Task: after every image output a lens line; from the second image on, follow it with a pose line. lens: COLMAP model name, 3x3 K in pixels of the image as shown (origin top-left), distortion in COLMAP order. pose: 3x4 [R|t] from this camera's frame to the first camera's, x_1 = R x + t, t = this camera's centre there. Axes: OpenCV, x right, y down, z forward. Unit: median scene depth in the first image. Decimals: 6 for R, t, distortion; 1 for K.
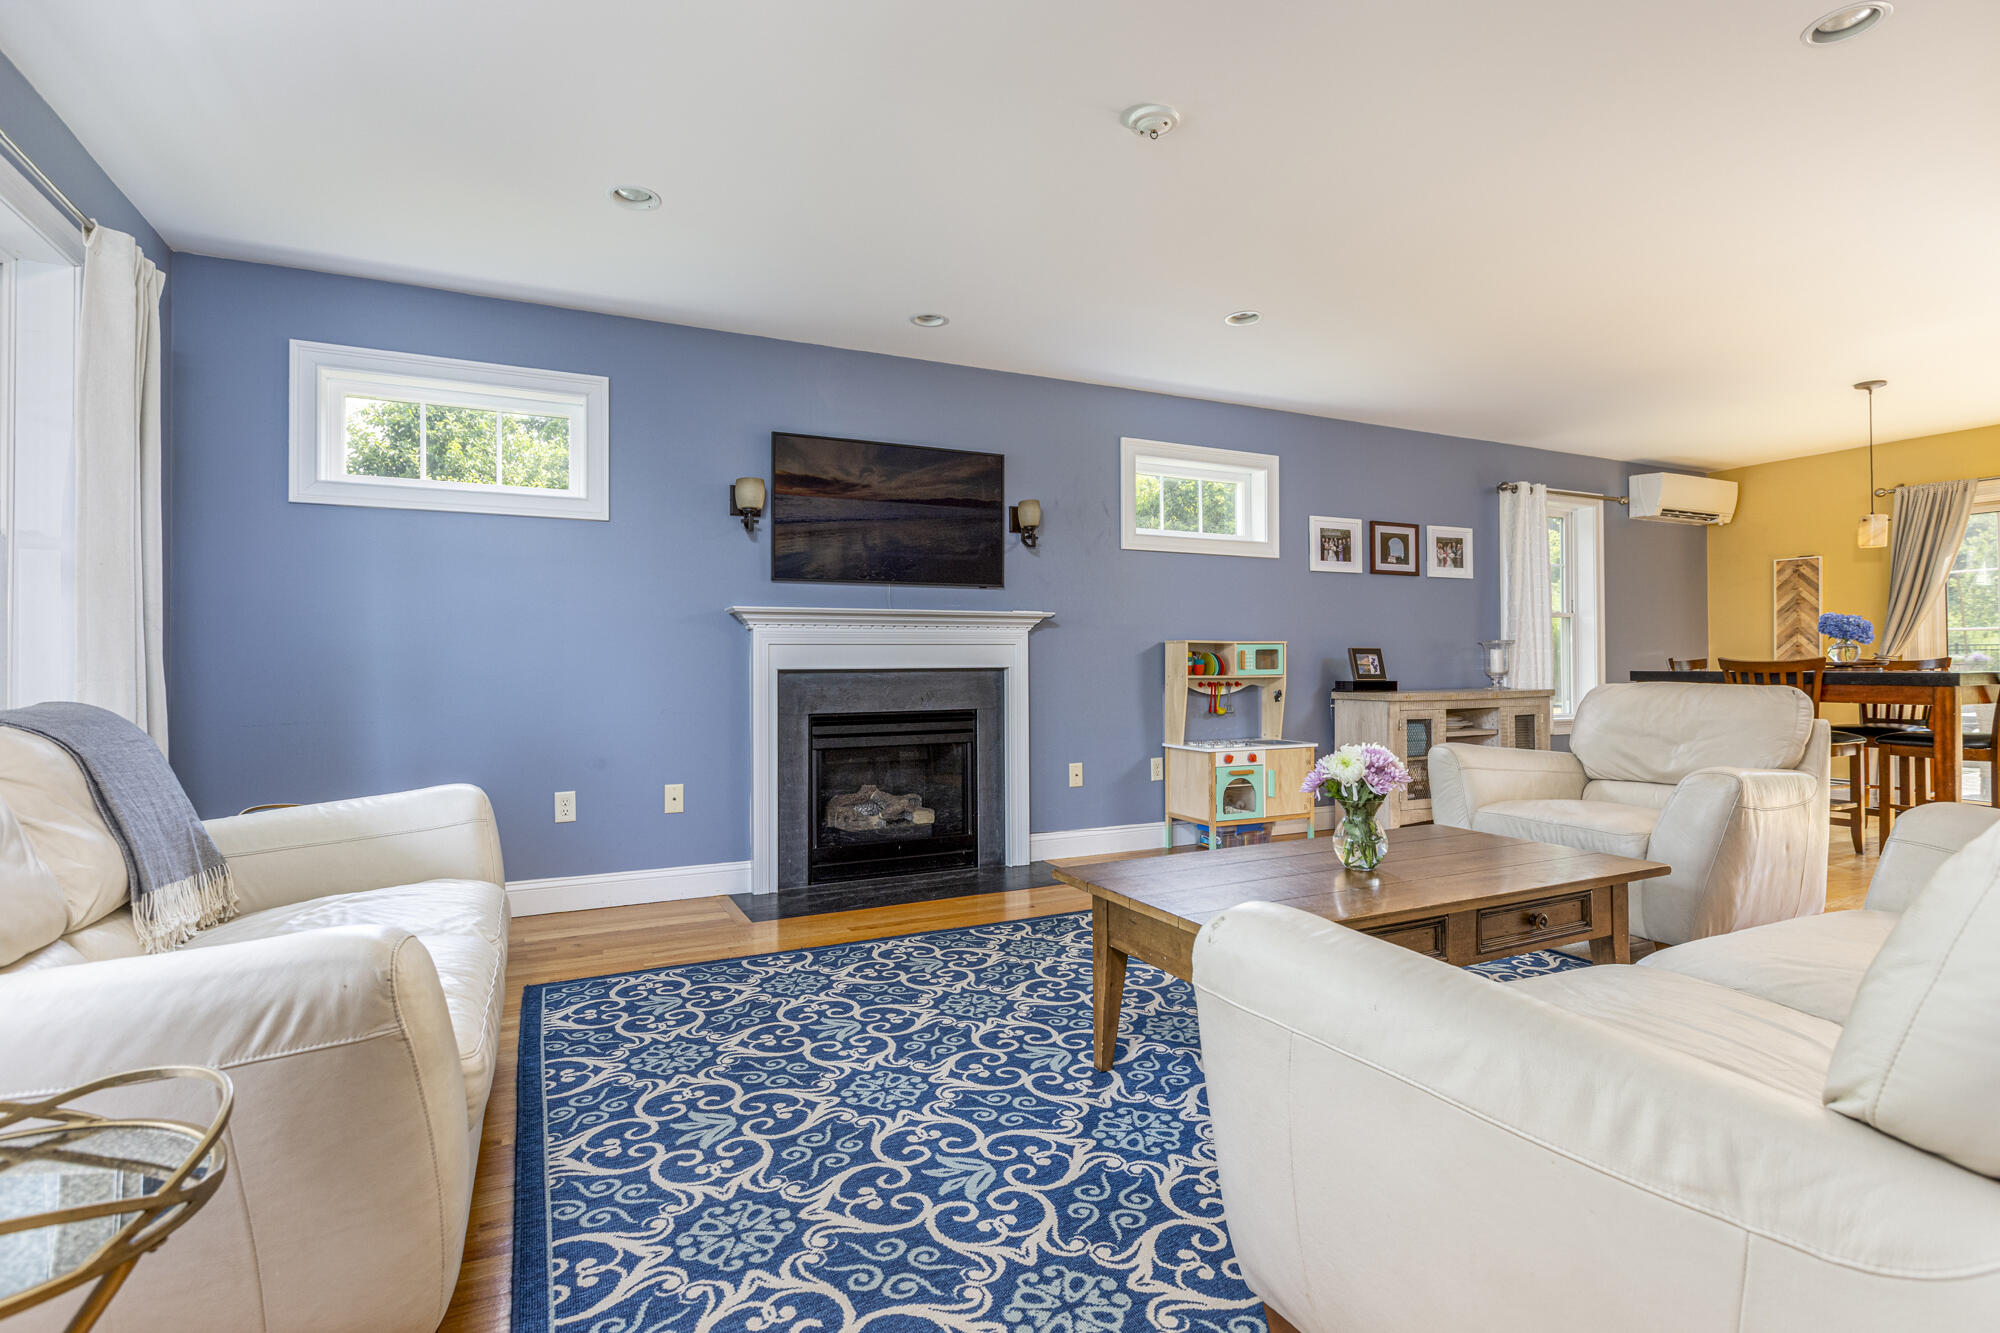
lens RADIAL K [[967.4, 0, 1000.0], [0, 967.4, 666.5], [0, 0, 1]] dist [0.001000, -0.000029]
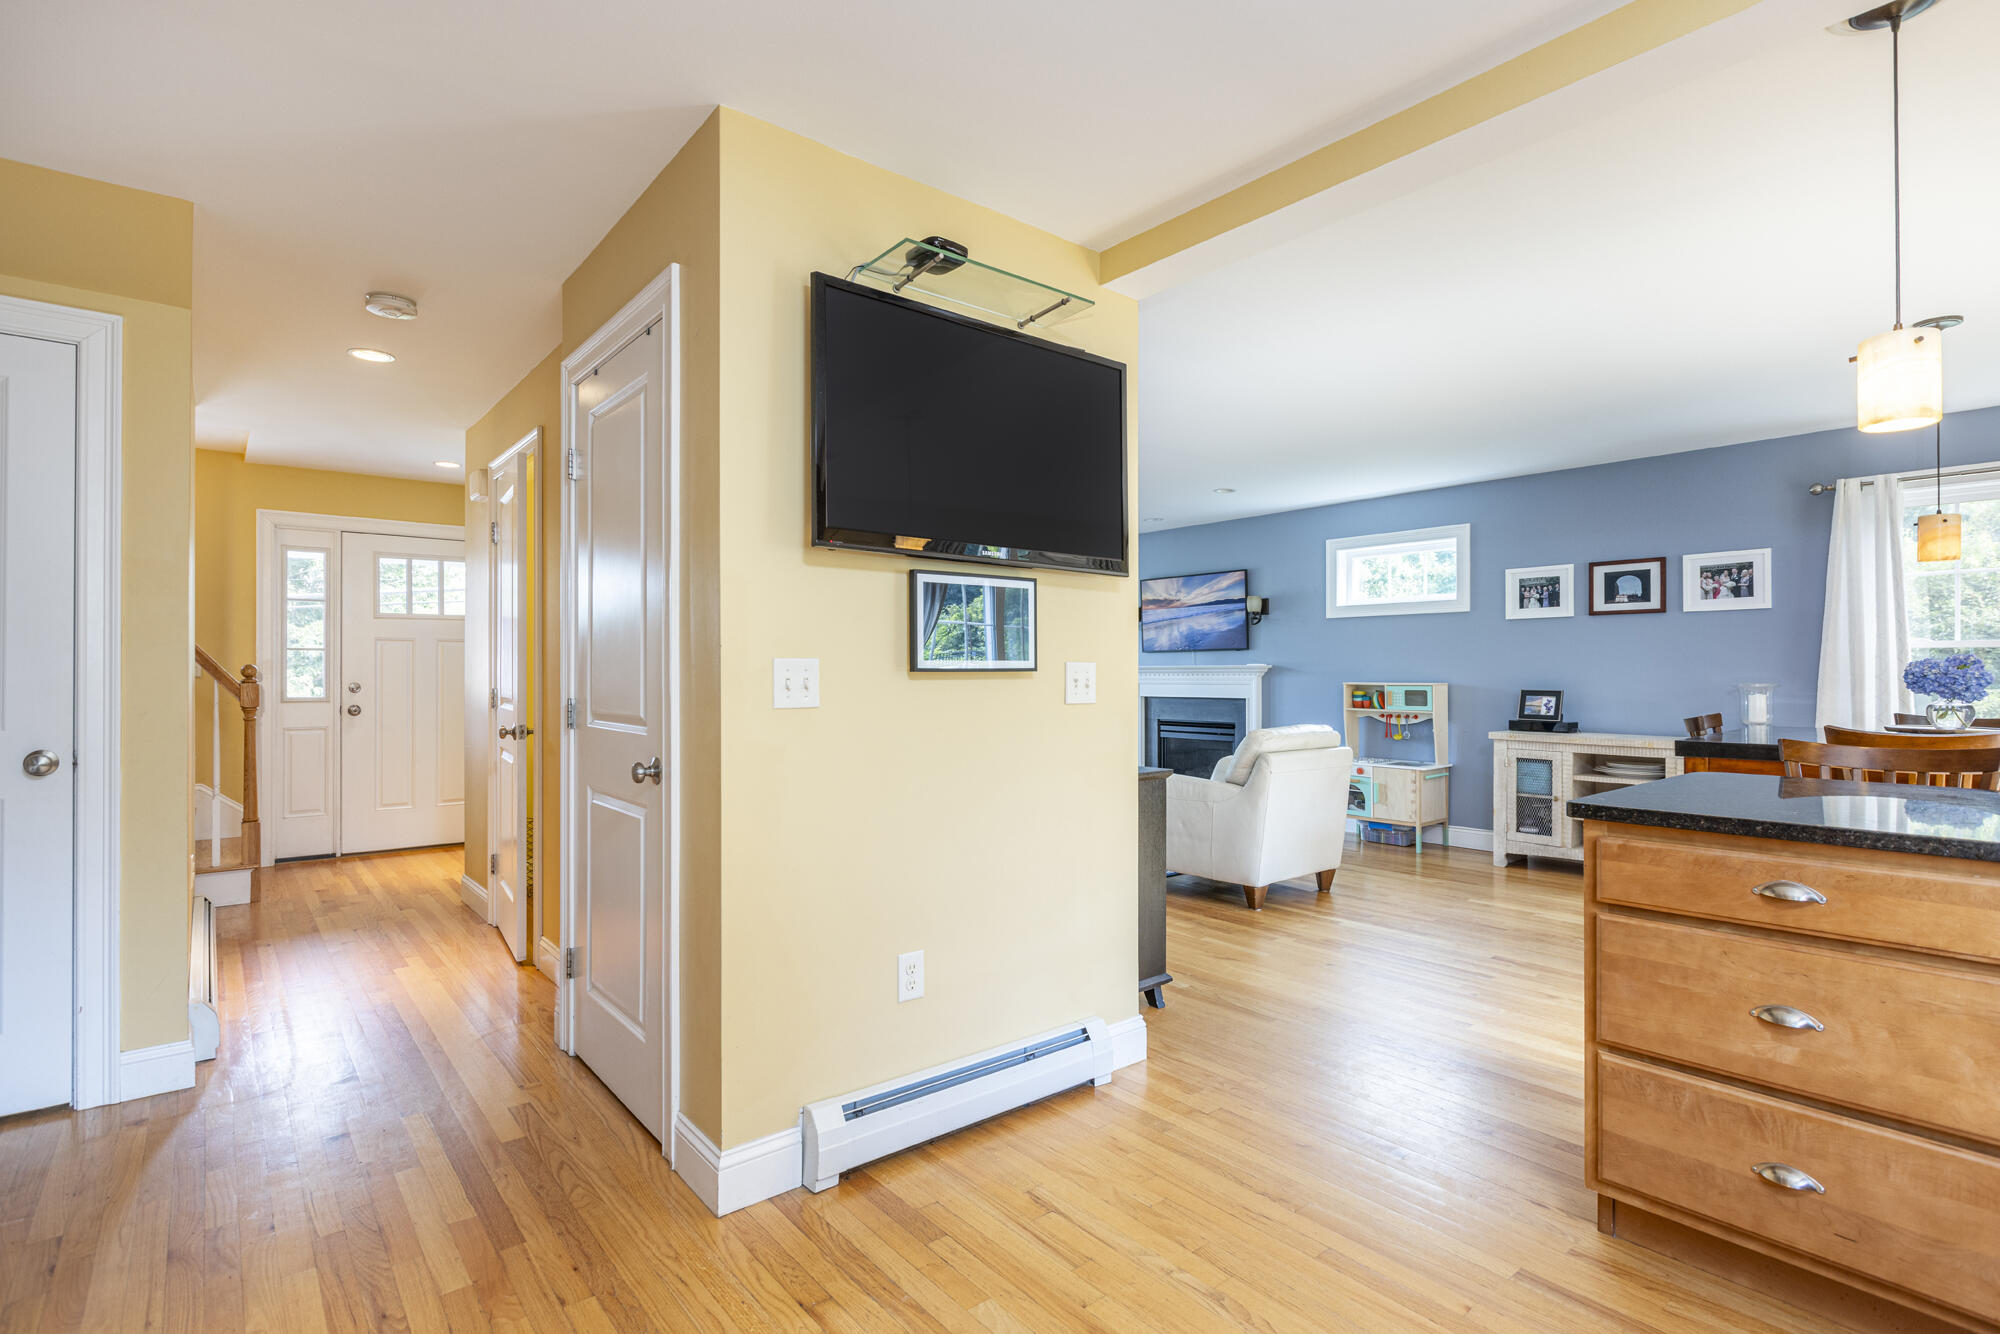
lens RADIAL K [[971.8, 0, 1000.0], [0, 971.8, 667.0], [0, 0, 1]] dist [-0.000989, 0.000345]
pose [[0.229971, 0.003515, -0.973191, 1.280304], [0.005898, 0.999970, 0.005005, -0.053324], [0.973180, -0.006891, 0.229943, 0.177106]]
